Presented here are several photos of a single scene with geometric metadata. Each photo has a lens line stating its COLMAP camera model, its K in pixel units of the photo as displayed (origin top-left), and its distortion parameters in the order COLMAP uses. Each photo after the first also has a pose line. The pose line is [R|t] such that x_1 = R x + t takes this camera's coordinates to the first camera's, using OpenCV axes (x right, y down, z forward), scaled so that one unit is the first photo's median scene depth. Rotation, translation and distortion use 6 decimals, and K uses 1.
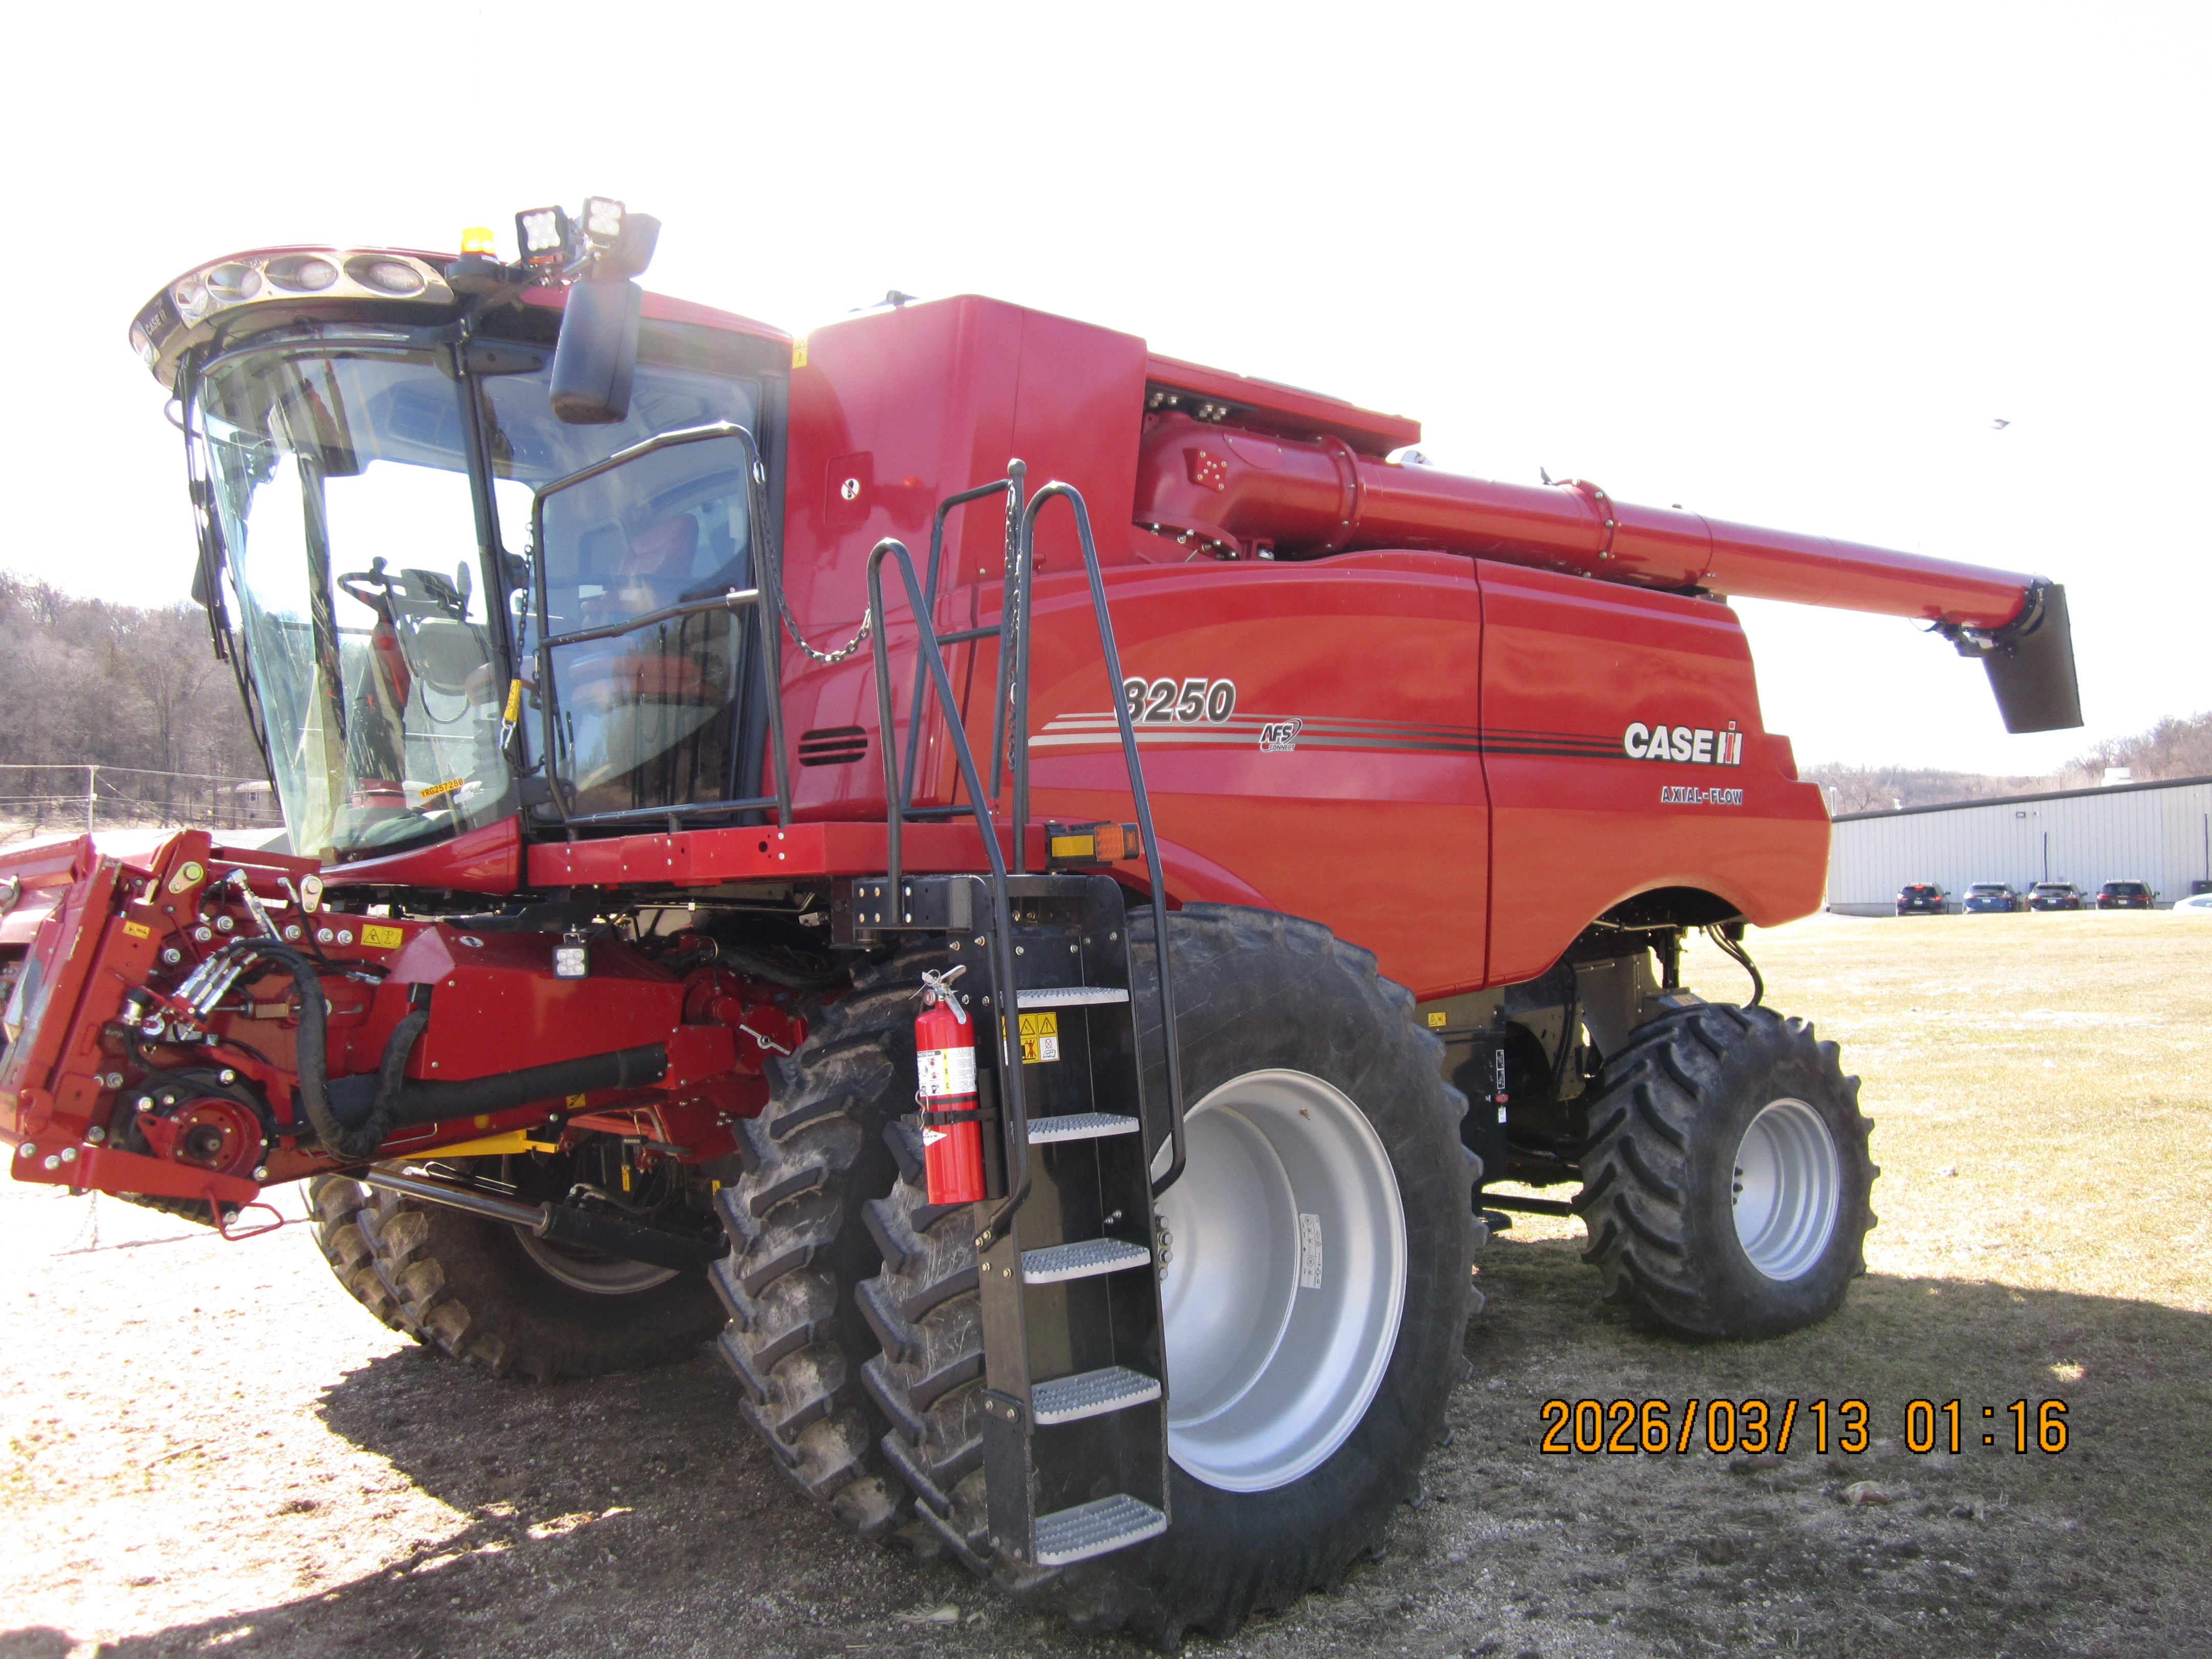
lens RADIAL K [[1810.5, 0, 1104.0], [0, 1810.5, 829.8], [0, 0, 1]] dist [-0.019230, -0.005101]
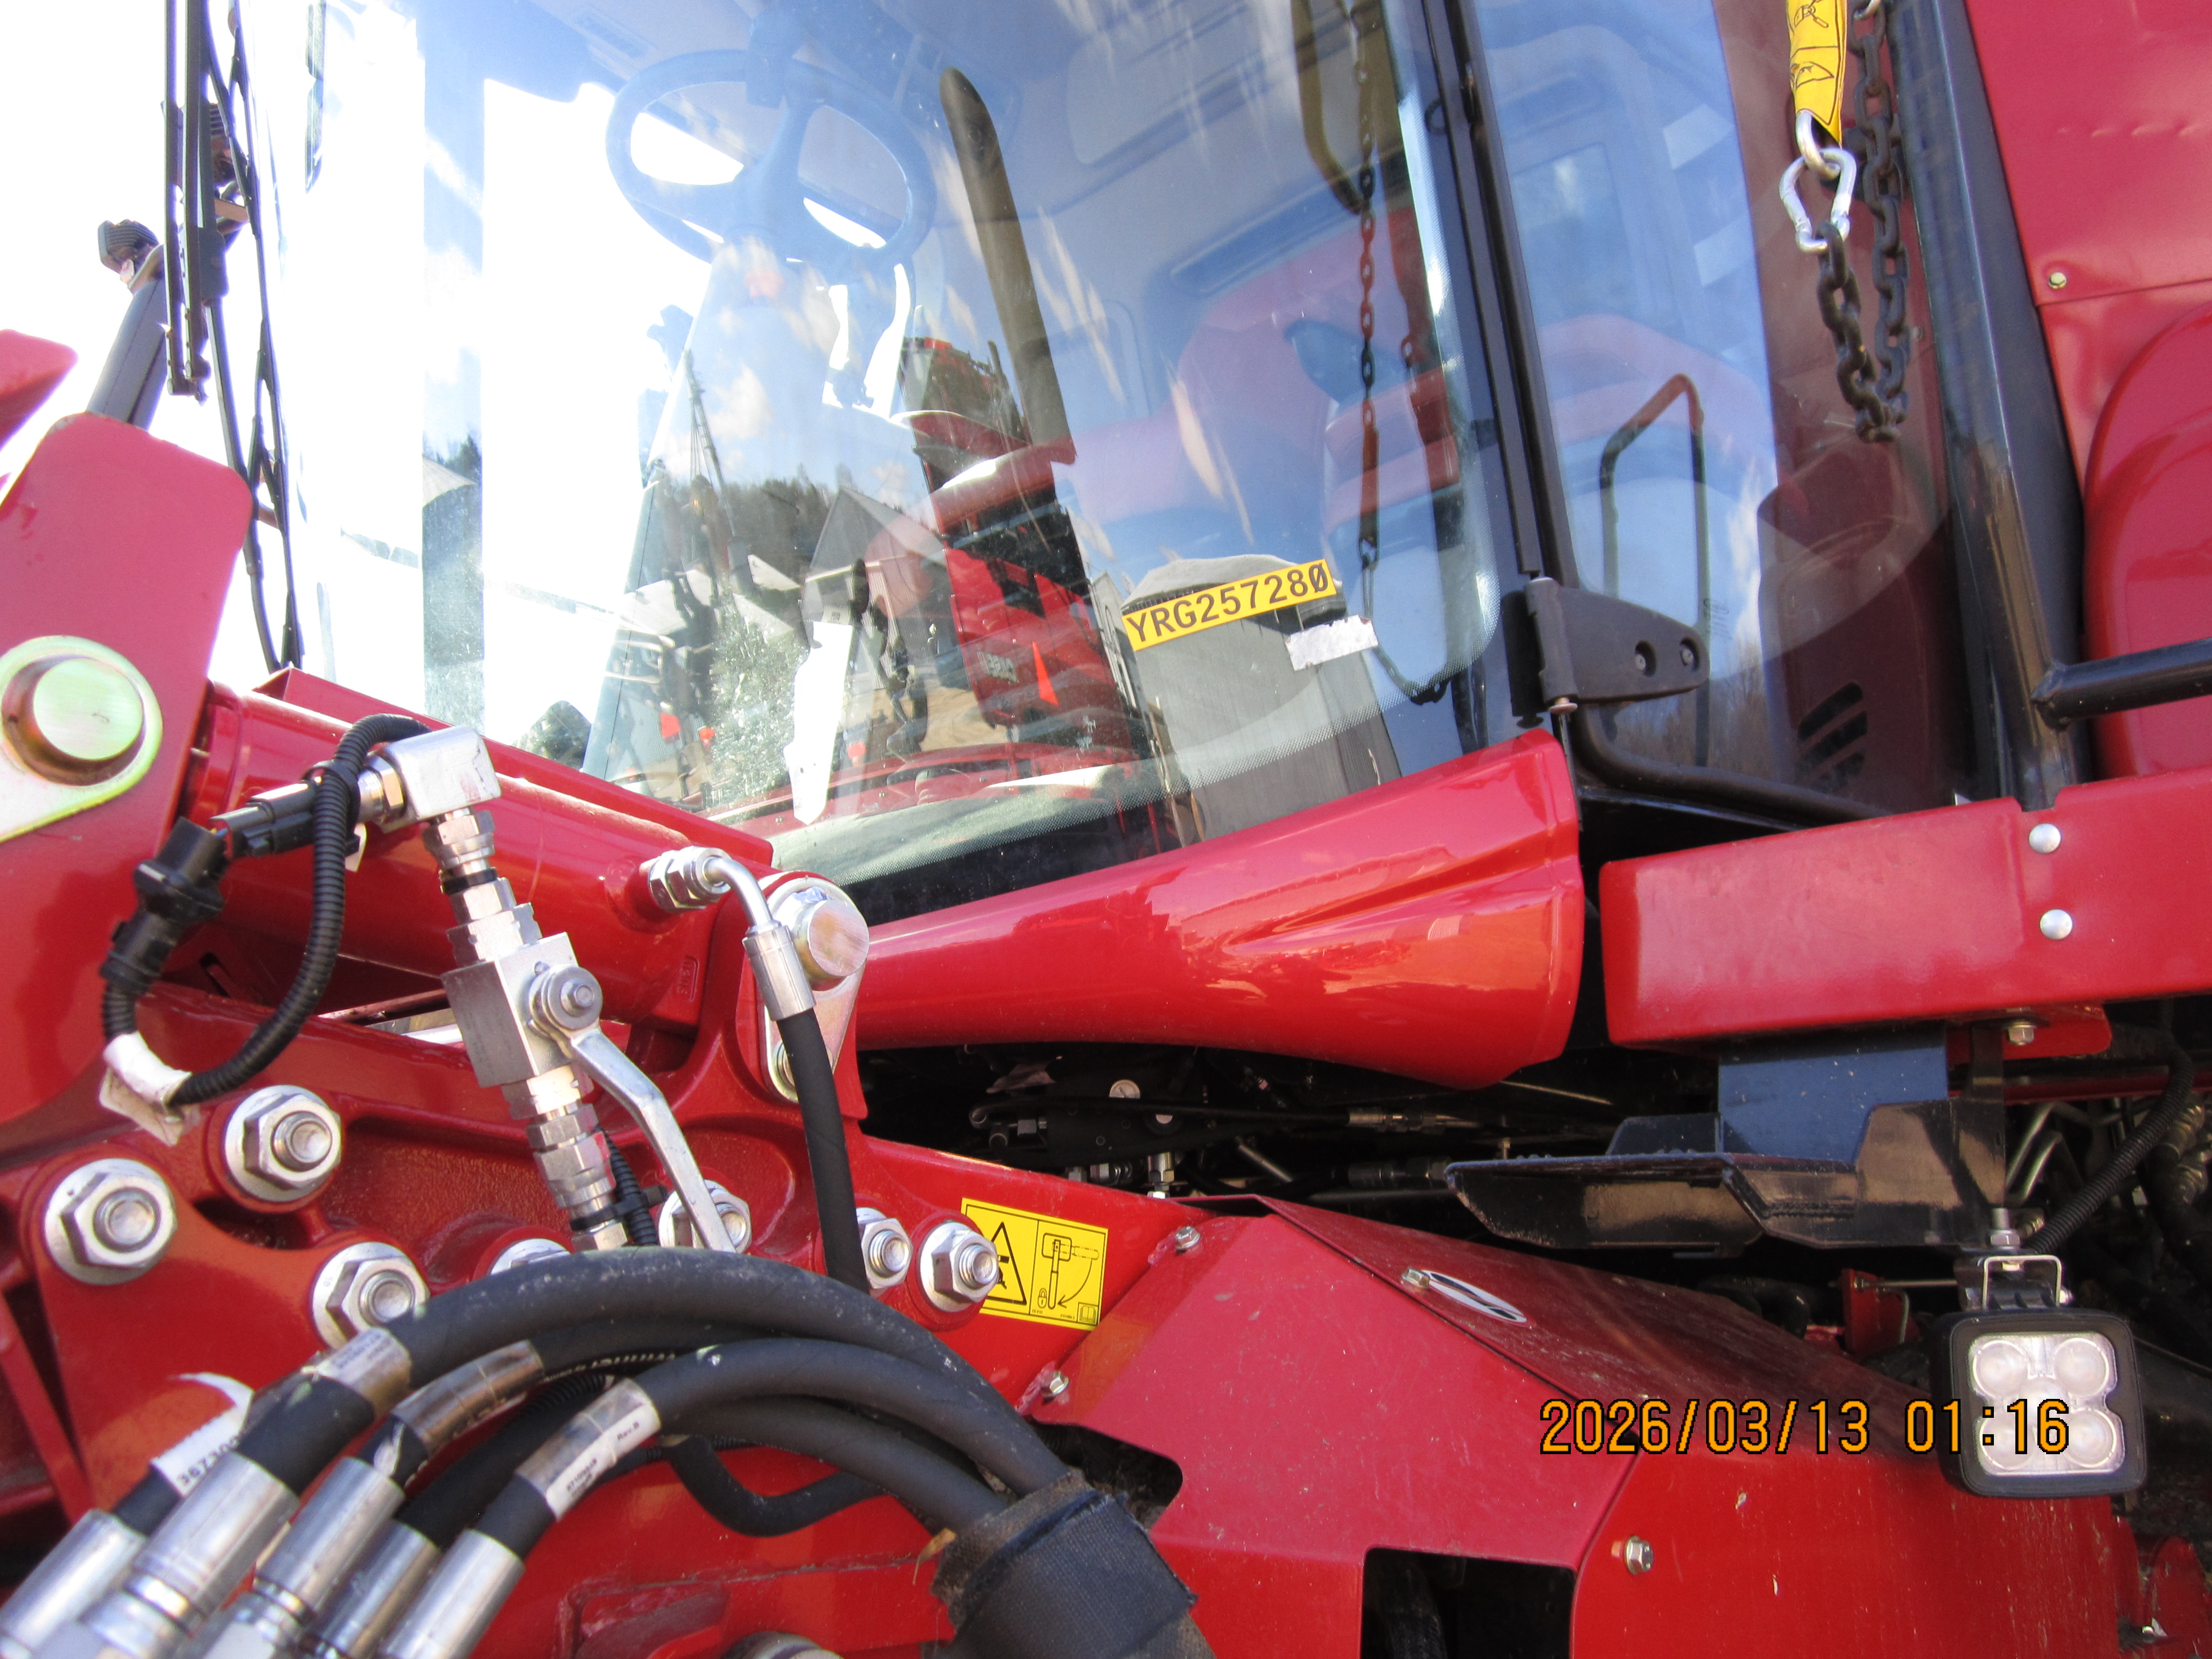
lens RADIAL K [[1810.5, 0, 1111.4], [0, 1810.5, 831.0], [0, 0, 1]] dist [-0.019230, -0.005101]
pose [[0.997722, 0.024210, 0.062965, -0.436224], [-0.011544, 0.980888, -0.194228, 0.054936], [-0.066464, 0.193059, 0.978934, 0.861518]]
